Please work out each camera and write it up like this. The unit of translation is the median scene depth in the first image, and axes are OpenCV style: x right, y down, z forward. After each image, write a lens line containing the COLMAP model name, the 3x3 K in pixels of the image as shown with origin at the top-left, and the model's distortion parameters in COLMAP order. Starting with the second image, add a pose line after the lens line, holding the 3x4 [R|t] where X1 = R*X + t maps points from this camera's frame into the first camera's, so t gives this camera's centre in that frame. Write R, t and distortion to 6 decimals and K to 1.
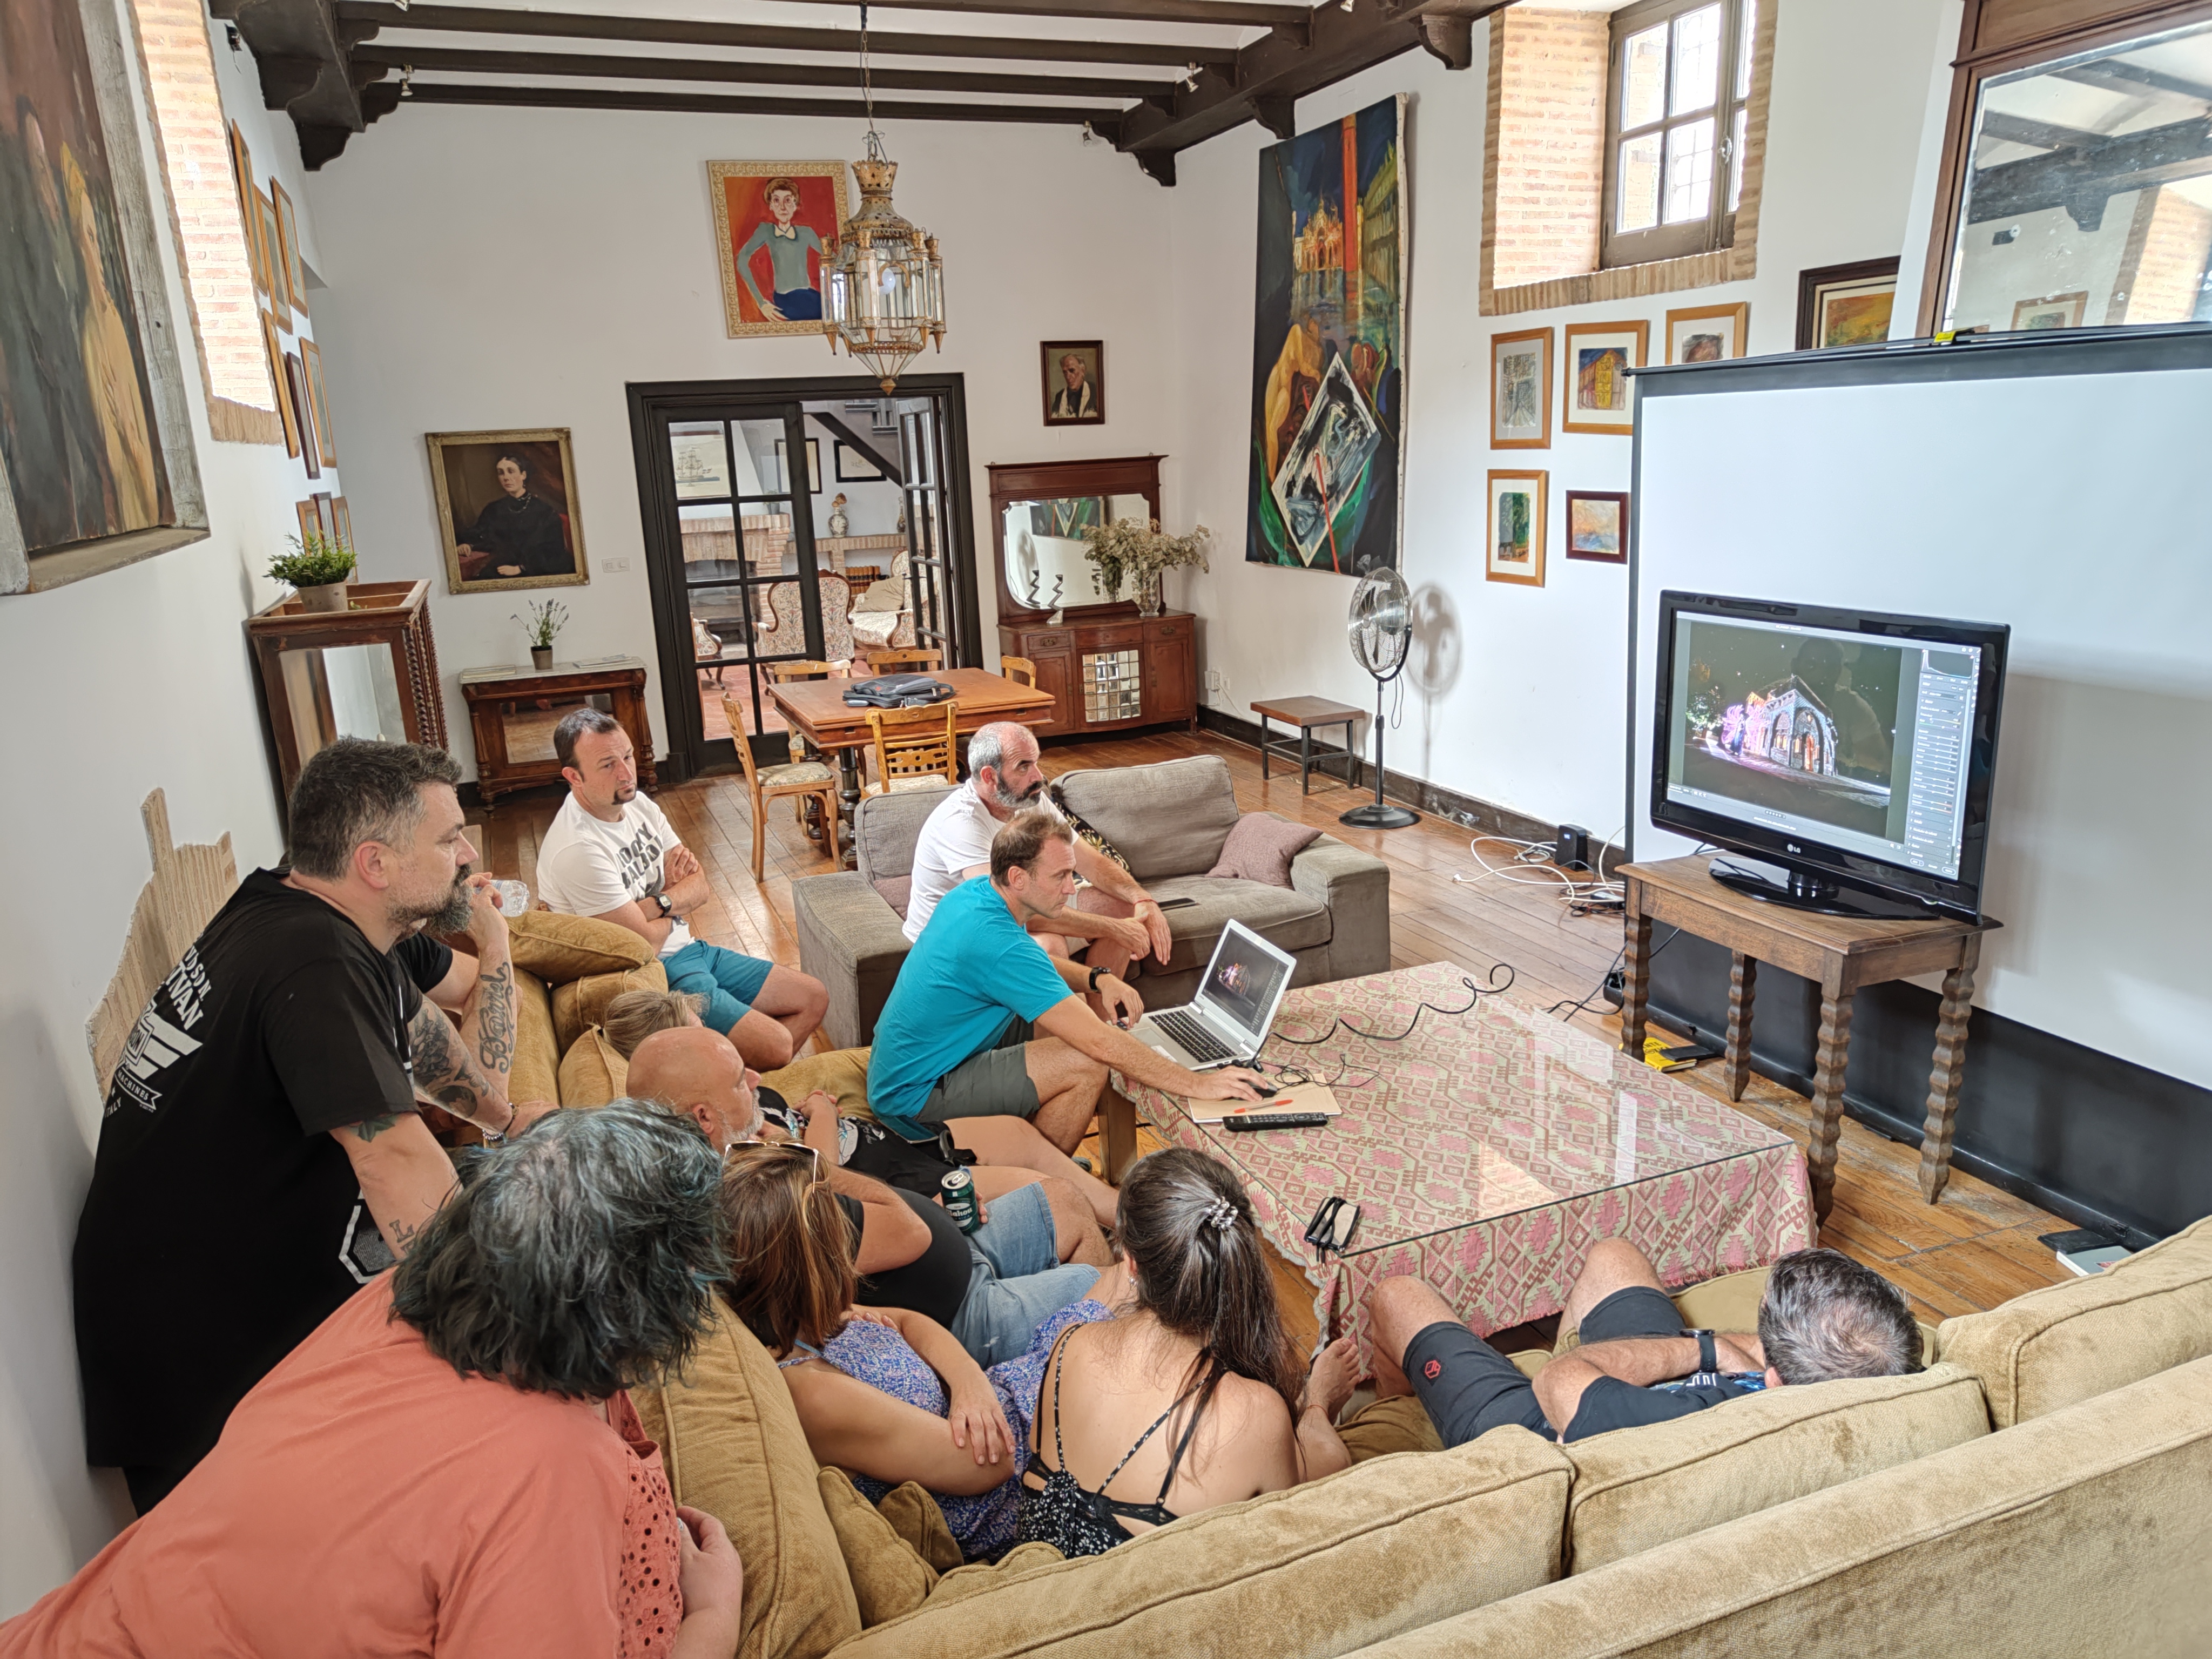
lens RADIAL K [[1557.7, 0, 1102.3], [0, 1557.7, 835.6], [0, 0, 1]] dist [0.009667, -0.000503]
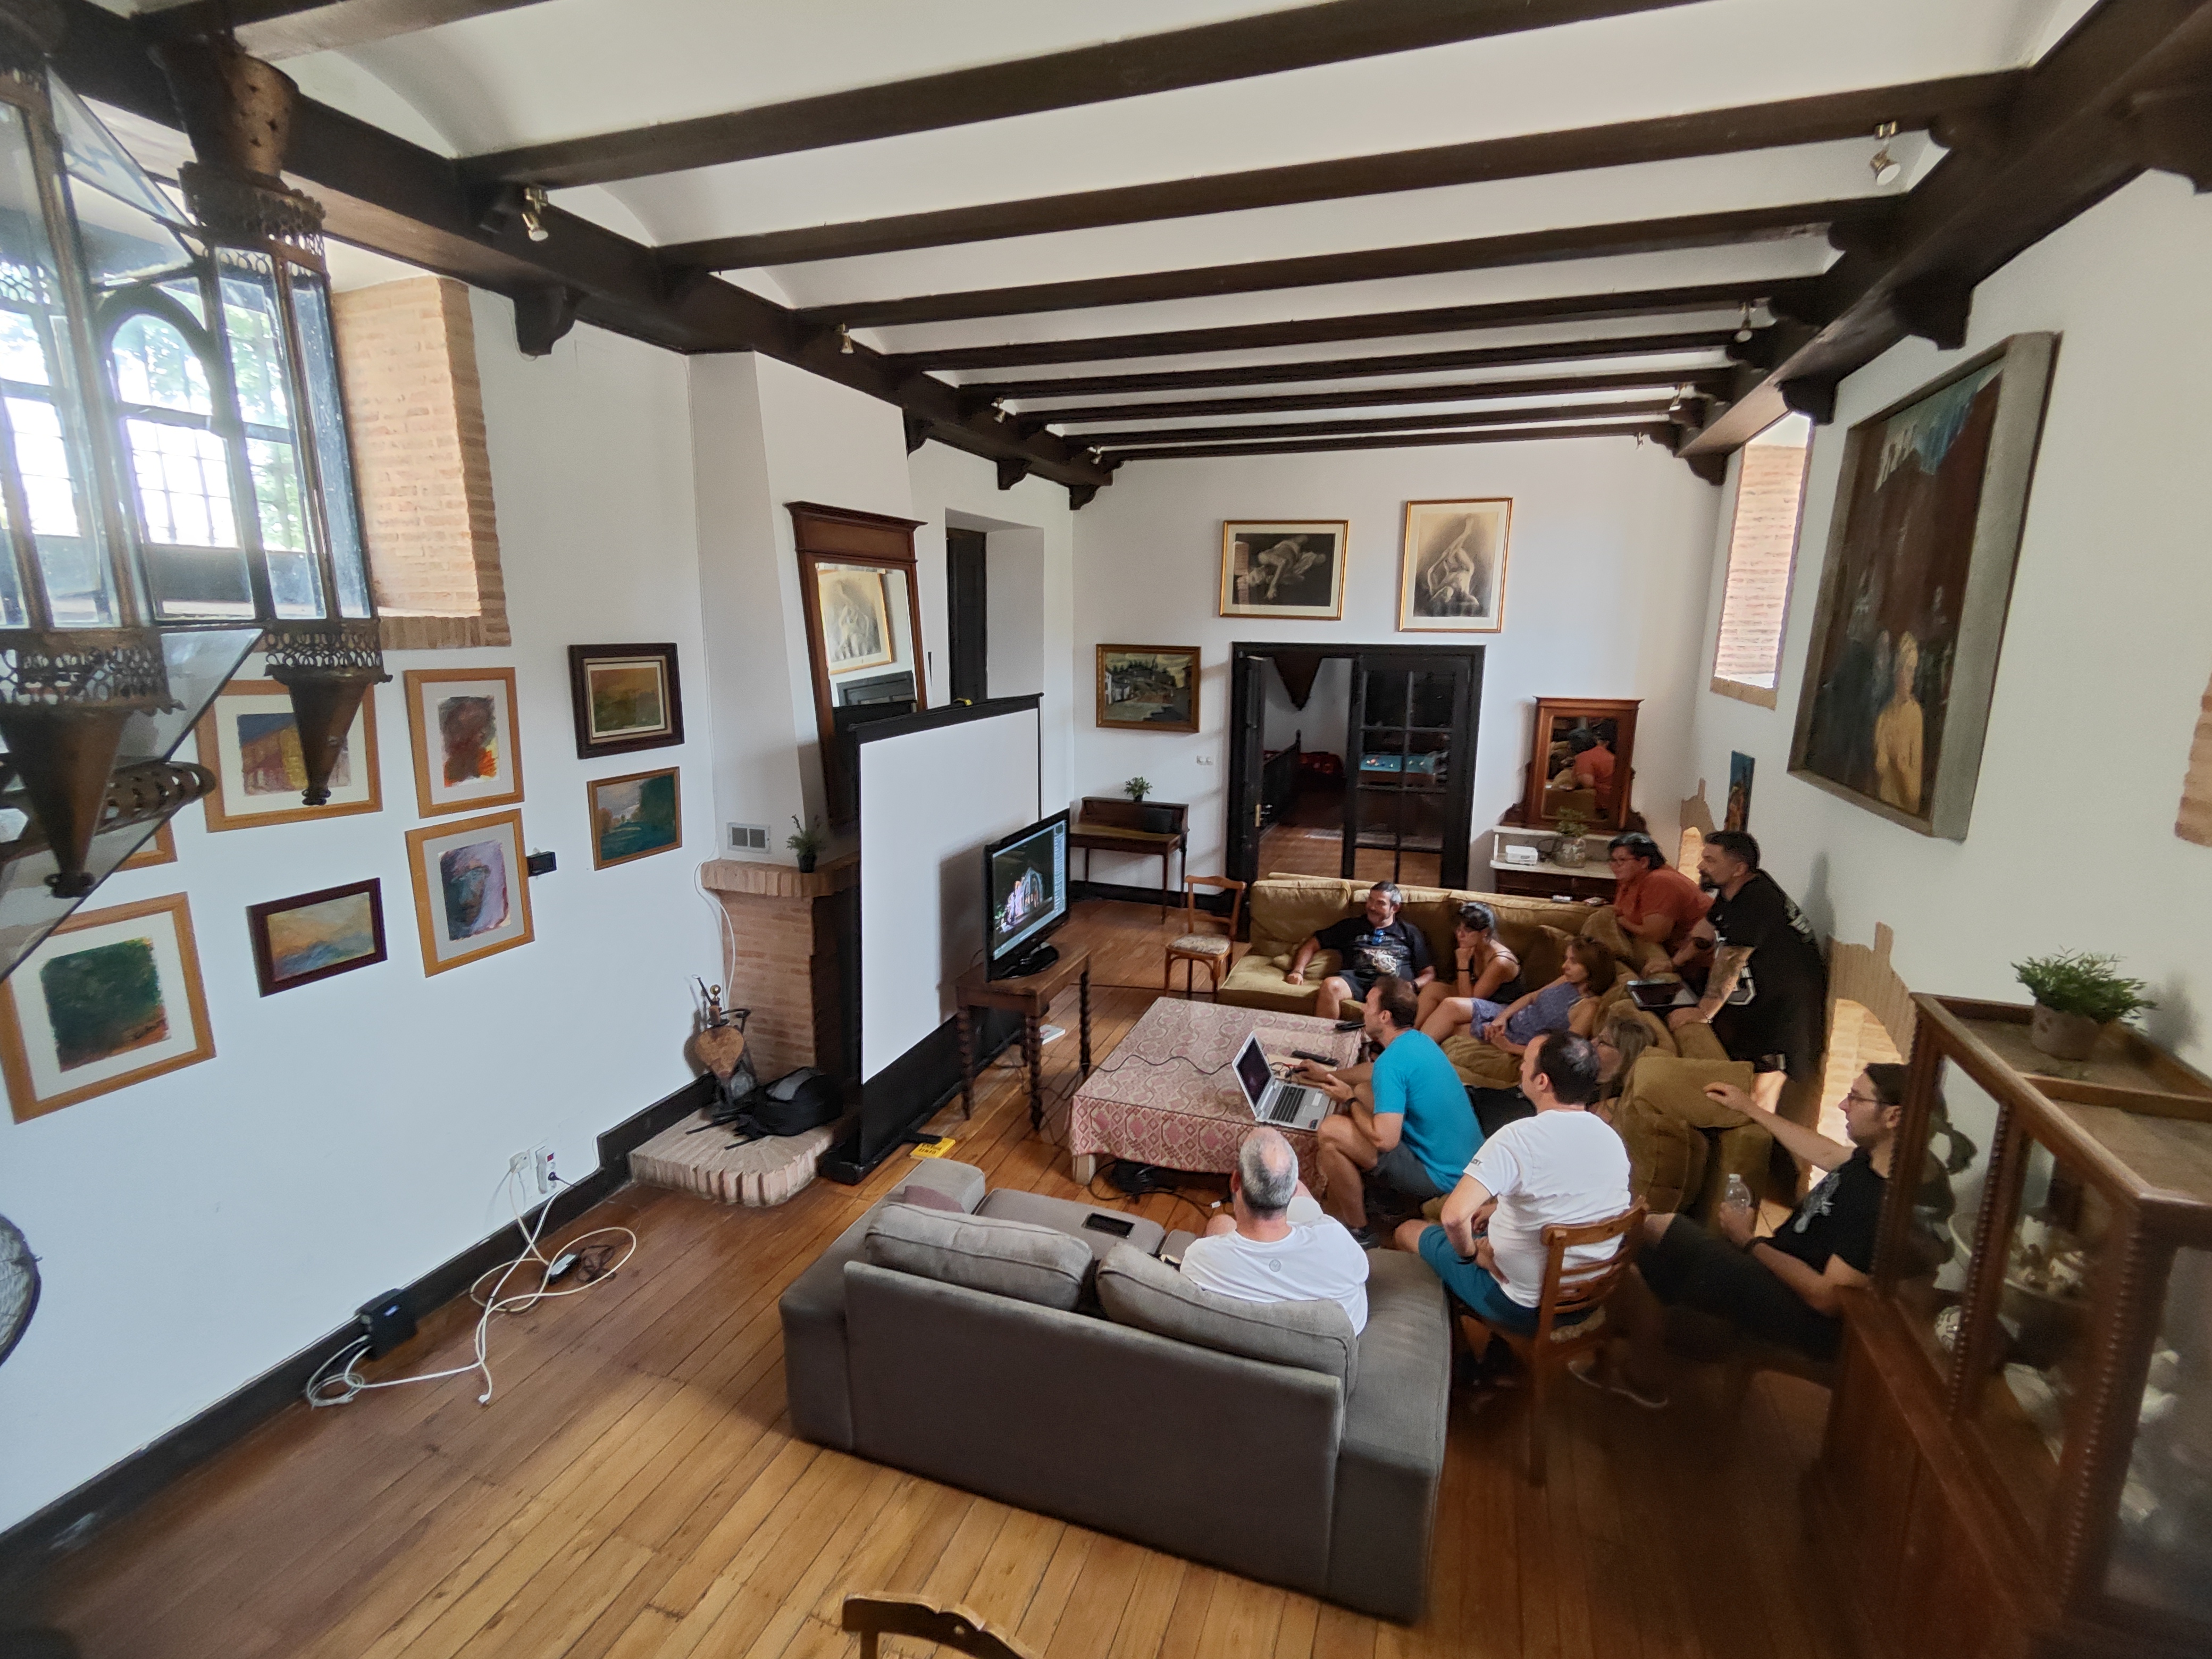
lens RADIAL K [[1011.6, 0, 1110.9], [0, 1011.6, 833.9], [0, 0, 1]] dist [0.002766, 0.000144]
pose [[-0.745256, -0.088510, 0.660878, -0.293458], [0.205569, 0.912371, 0.354008, -0.330308], [-0.634299, 0.399682, -0.661755, 1.030481]]
